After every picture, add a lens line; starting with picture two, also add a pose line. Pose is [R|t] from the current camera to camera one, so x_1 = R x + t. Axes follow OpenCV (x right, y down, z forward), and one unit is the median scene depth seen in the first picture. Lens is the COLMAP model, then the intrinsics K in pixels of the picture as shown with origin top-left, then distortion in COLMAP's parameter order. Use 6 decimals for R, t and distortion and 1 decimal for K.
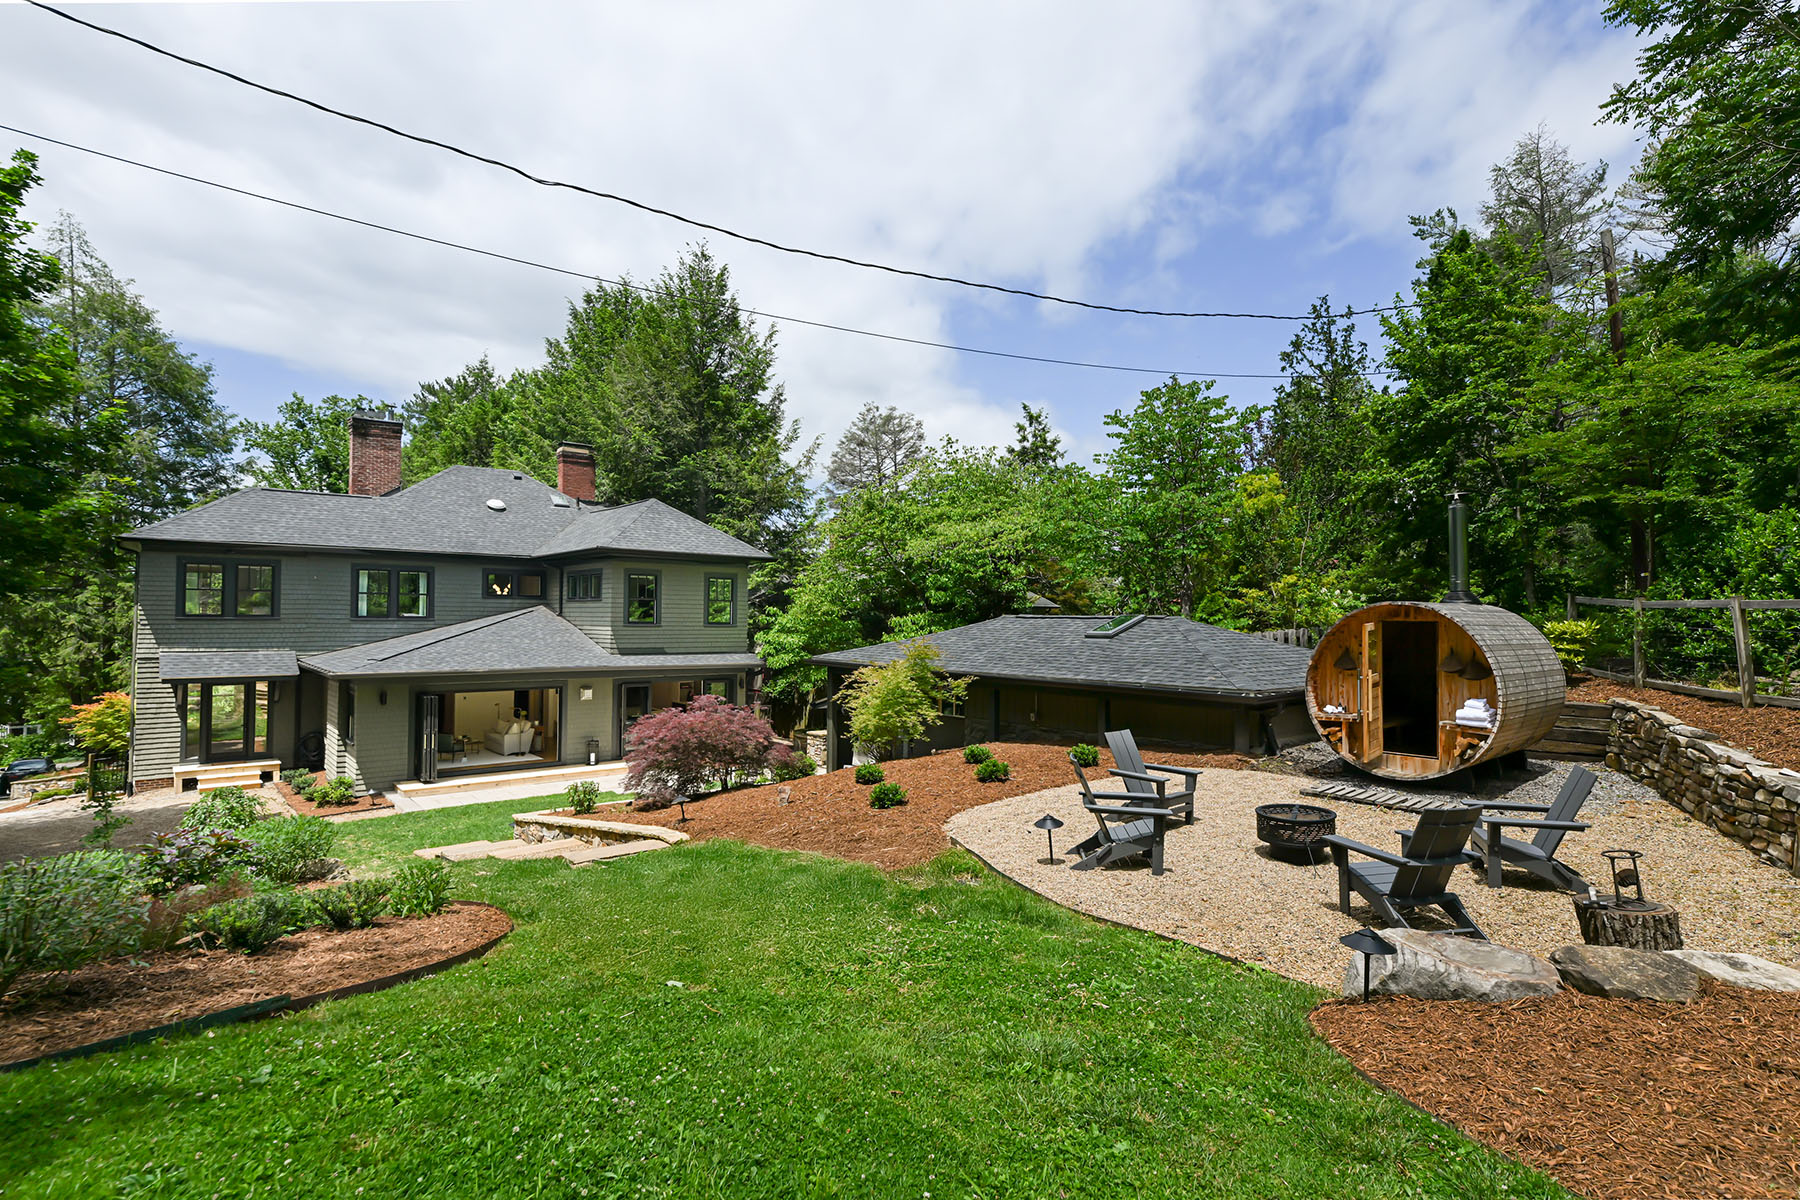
lens RADIAL K [[881.7, 0, 900.0], [0, 881.7, 600.0], [0, 0, 1]] dist [0.000477, 0.000084]
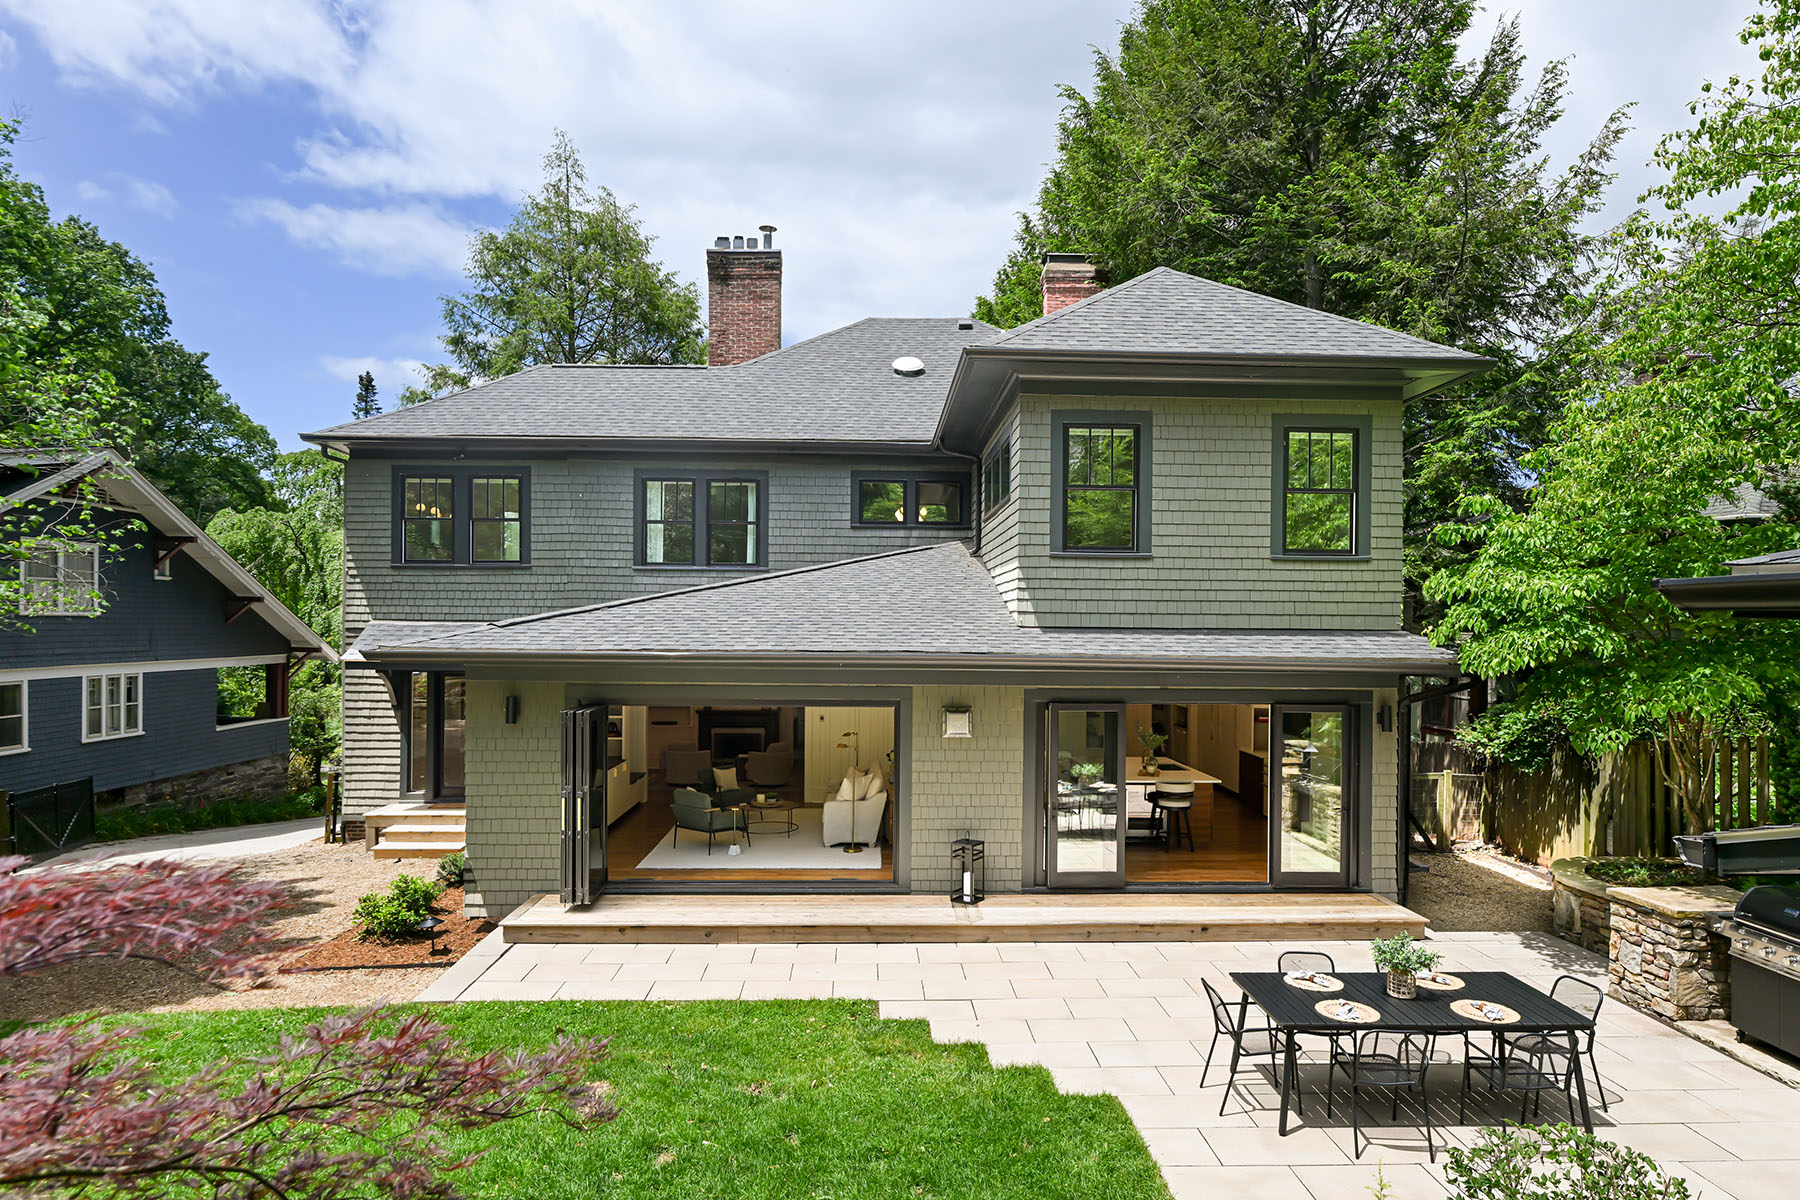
lens RADIAL K [[1040.2, 0, 904.7], [0, 1040.2, 631.3], [0, 0, 1]] dist [-0.002608, -0.000148]
pose [[0.784789, -0.000467, -0.619763, -0.071472], [0.012525, 0.999807, 0.015107, 0.051535], [0.619637, -0.019618, 0.784643, 0.556182]]
